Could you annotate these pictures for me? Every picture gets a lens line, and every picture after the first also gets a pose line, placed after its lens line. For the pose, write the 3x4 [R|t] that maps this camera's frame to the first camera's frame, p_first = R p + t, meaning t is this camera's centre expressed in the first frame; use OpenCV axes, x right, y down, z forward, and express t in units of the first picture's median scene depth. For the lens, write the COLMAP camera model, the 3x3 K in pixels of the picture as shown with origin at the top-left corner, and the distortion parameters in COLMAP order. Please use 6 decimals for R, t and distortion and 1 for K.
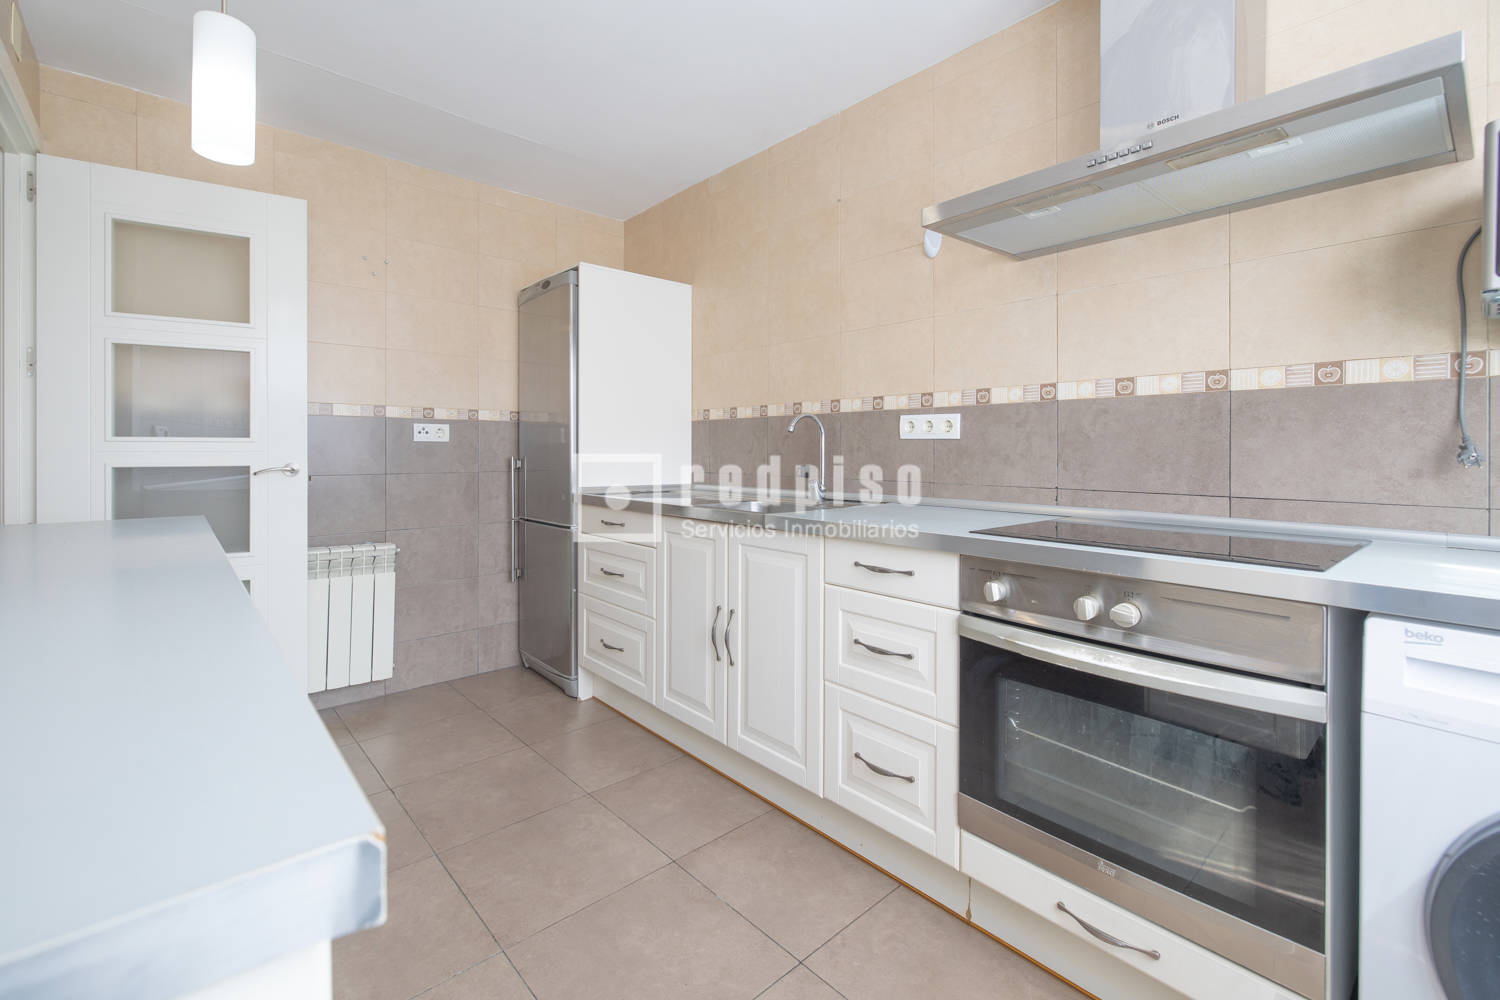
lens RADIAL K [[651.8, 0, 742.0], [0, 651.8, 457.7], [0, 0, 1]] dist [0.000310, 0.000582]
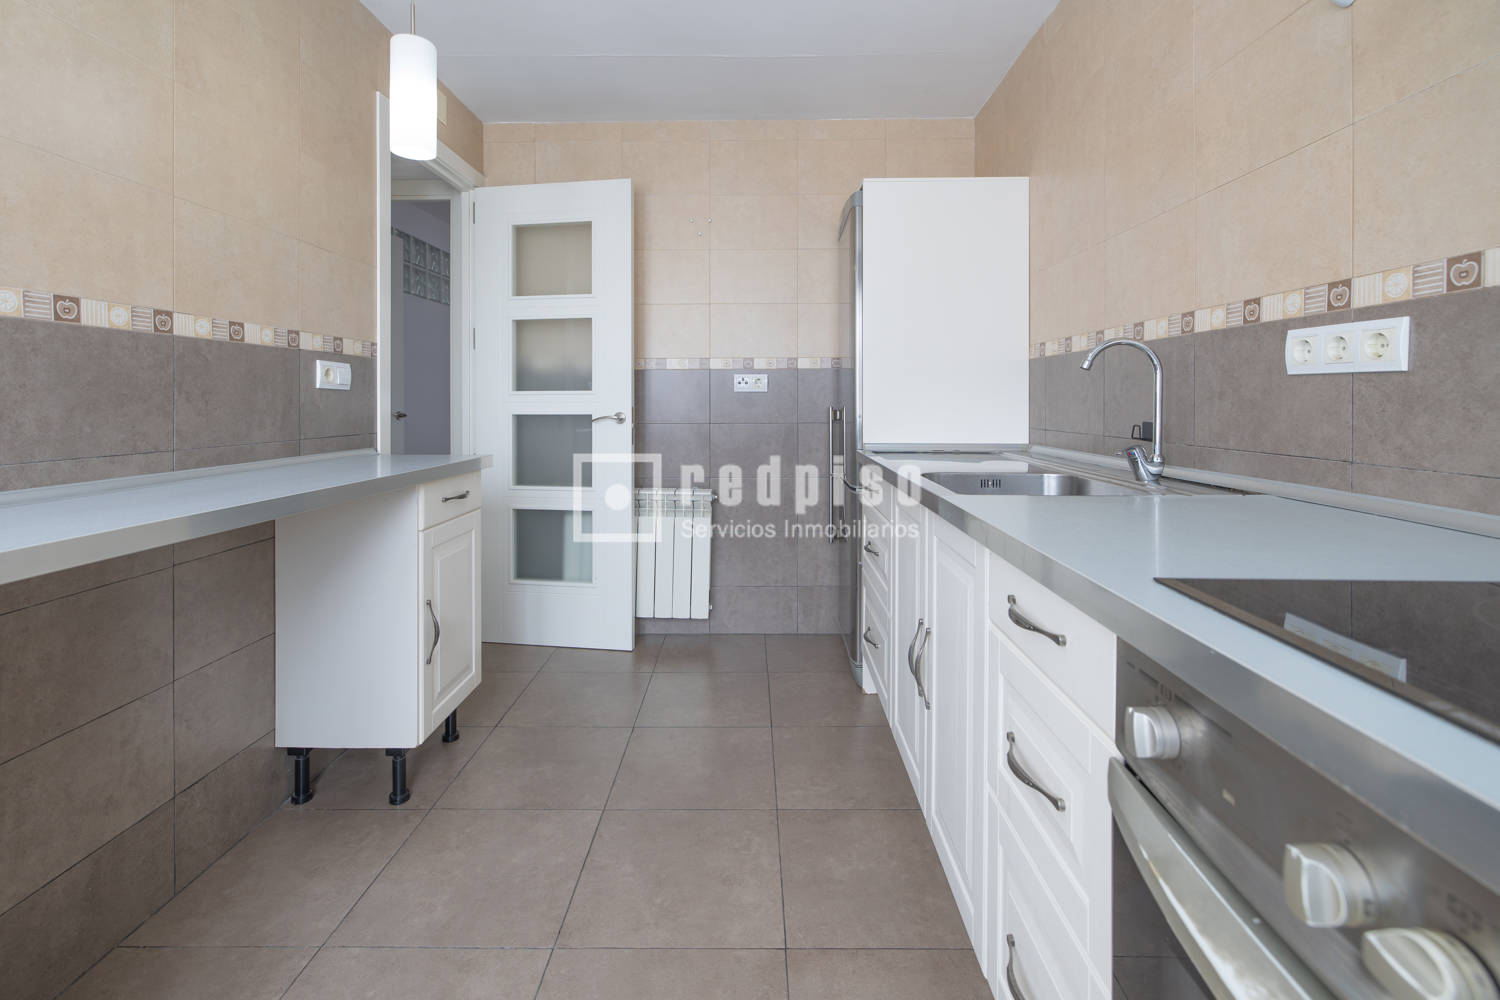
lens RADIAL K [[675.6, 0, 743.8], [0, 675.6, 408.0], [0, 0, 1]] dist [-0.000884, 0.000115]
pose [[0.735339, 0.003259, -0.677692, 0.277226], [-0.003228, 0.999994, 0.001306, -0.001119], [0.677692, 0.001227, 0.735345, 0.288057]]
